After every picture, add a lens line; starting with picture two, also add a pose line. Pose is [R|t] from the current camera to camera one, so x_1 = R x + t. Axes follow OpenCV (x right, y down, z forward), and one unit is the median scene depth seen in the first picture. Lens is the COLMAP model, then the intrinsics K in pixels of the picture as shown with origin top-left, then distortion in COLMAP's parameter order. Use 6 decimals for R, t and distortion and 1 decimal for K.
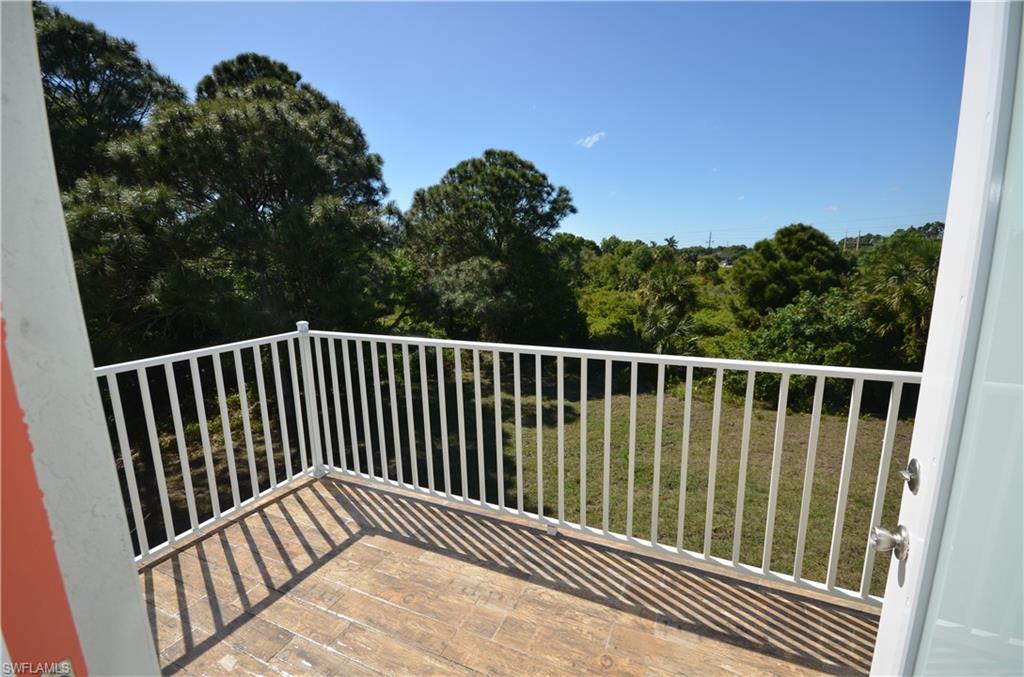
lens RADIAL K [[447.1, 0, 506.1], [0, 447.1, 341.0], [0, 0, 1]] dist [0.004032, -0.009823]
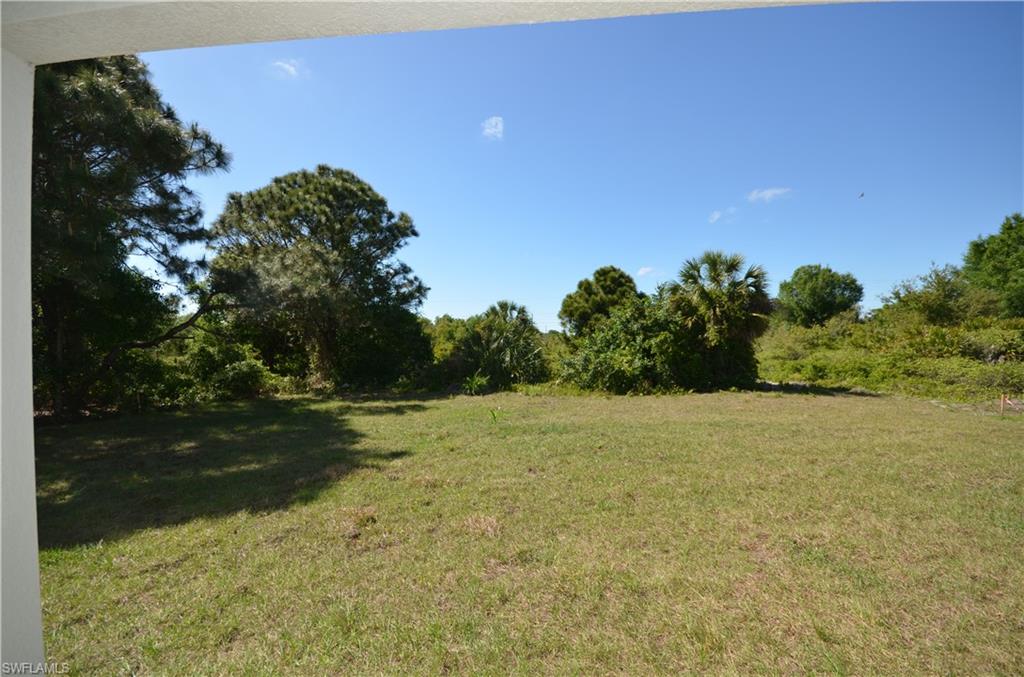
lens RADIAL K [[447.1, 0, 513.5], [0, 447.1, 335.8], [0, 0, 1]] dist [0.004032, -0.009823]
pose [[0.928061, 0.014161, 0.372159, -0.011600], [0.059992, 0.980543, -0.186914, 0.123524], [-0.367564, 0.195794, 0.909154, 0.069474]]
